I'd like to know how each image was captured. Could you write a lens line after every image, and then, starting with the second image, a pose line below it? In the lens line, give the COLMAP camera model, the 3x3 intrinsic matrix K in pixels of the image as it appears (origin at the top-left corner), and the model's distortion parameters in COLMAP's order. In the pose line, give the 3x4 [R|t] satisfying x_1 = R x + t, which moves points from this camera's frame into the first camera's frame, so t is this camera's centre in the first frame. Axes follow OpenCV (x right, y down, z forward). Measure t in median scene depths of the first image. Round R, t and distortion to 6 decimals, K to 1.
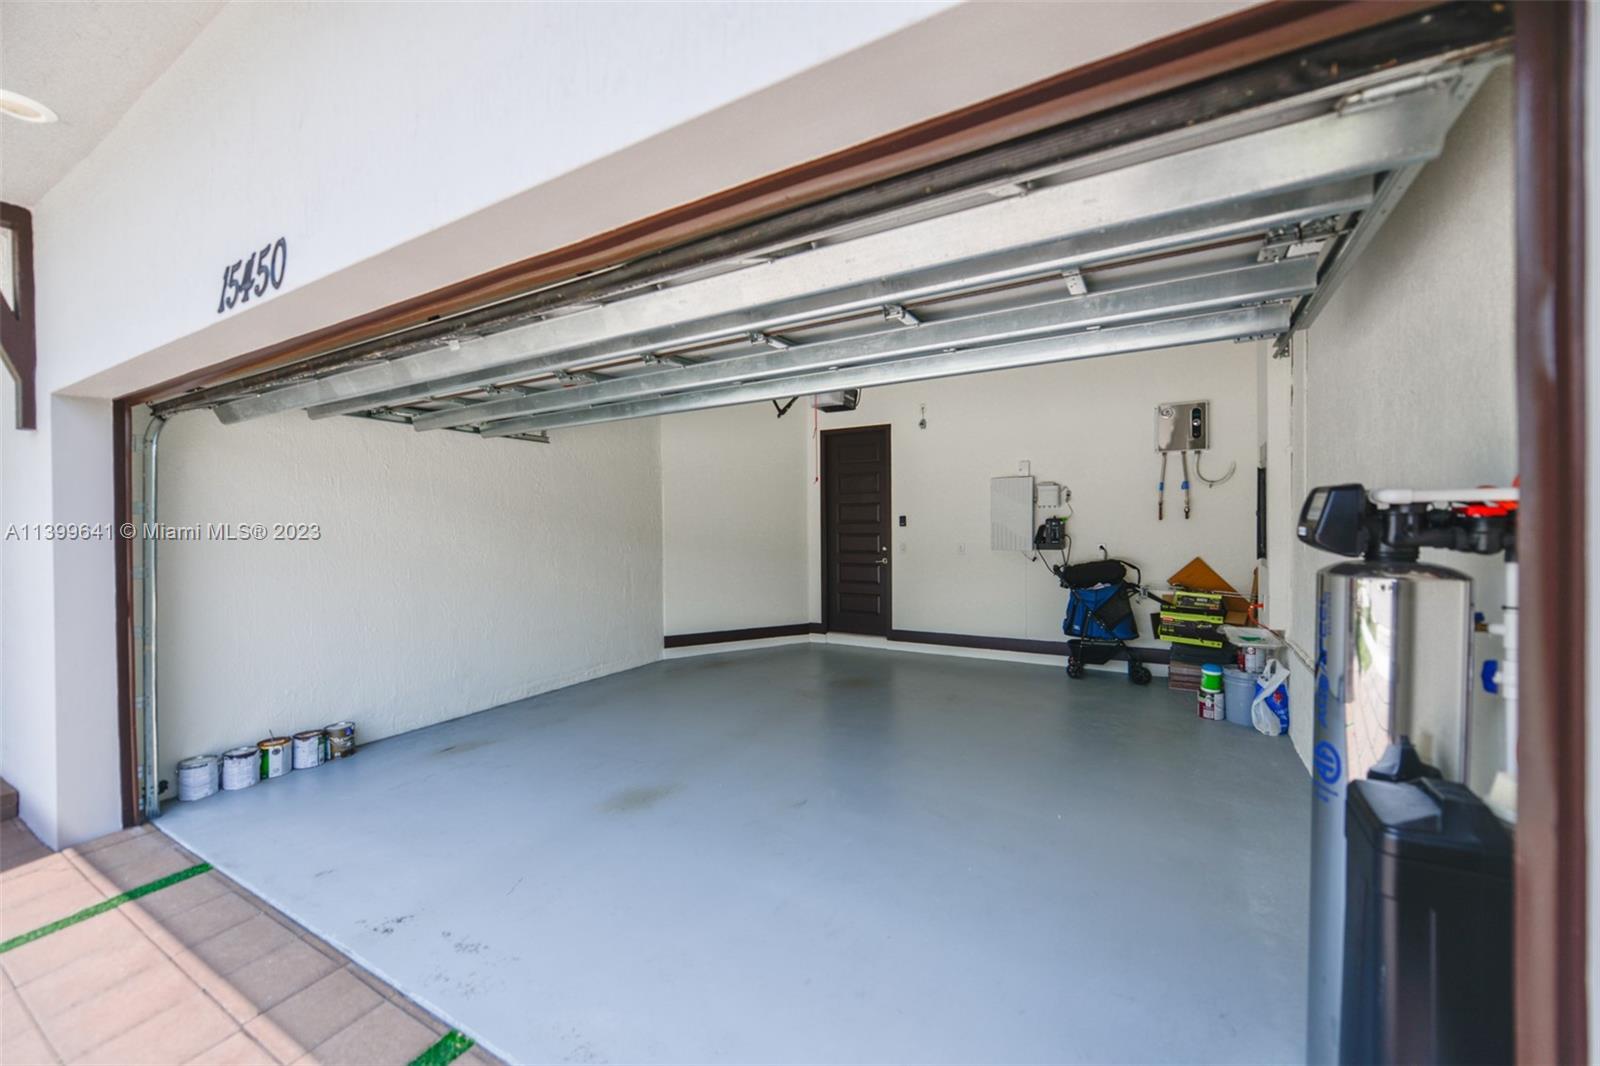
lens RADIAL K [[633.5, 0, 790.6], [0, 633.5, 528.0], [0, 0, 1]] dist [0.002931, -0.001893]
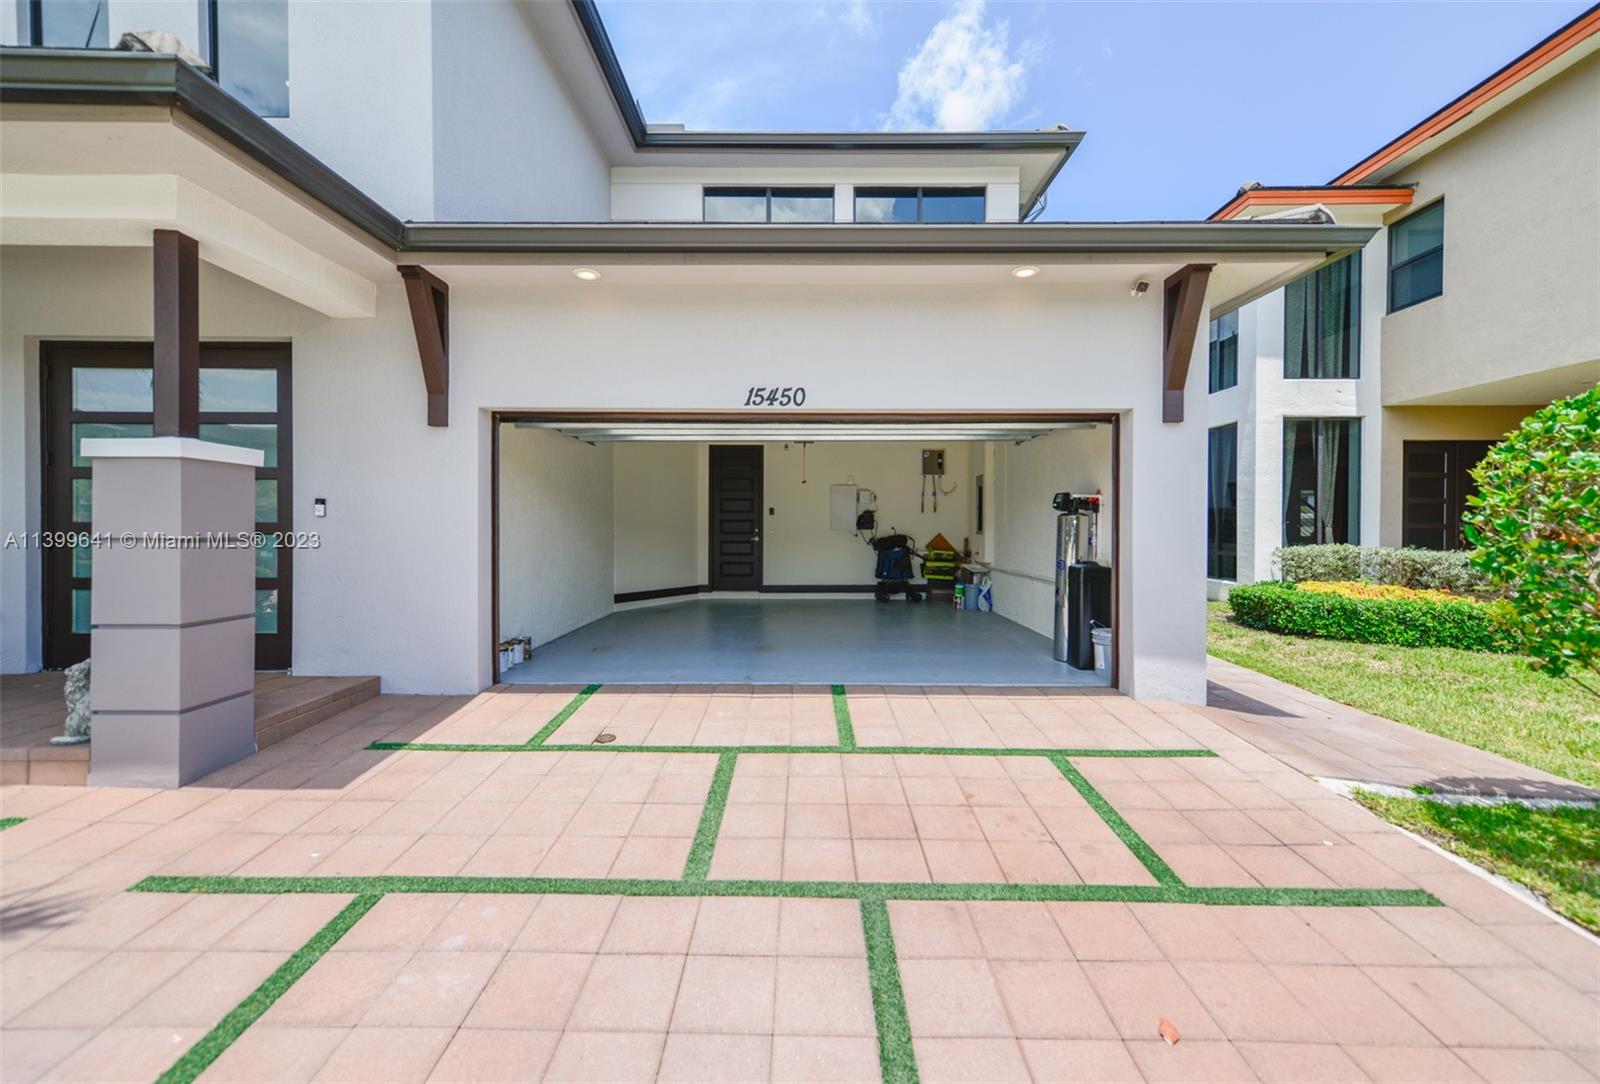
lens RADIAL K [[633.5, 0, 808.0], [0, 633.5, 535.7], [0, 0, 1]] dist [0.002931, -0.001893]
pose [[0.861612, 0.004737, 0.507546, -0.597463], [-0.008141, 0.999957, 0.004488, 0.046229], [-0.507503, -0.007999, 0.861613, -0.378973]]
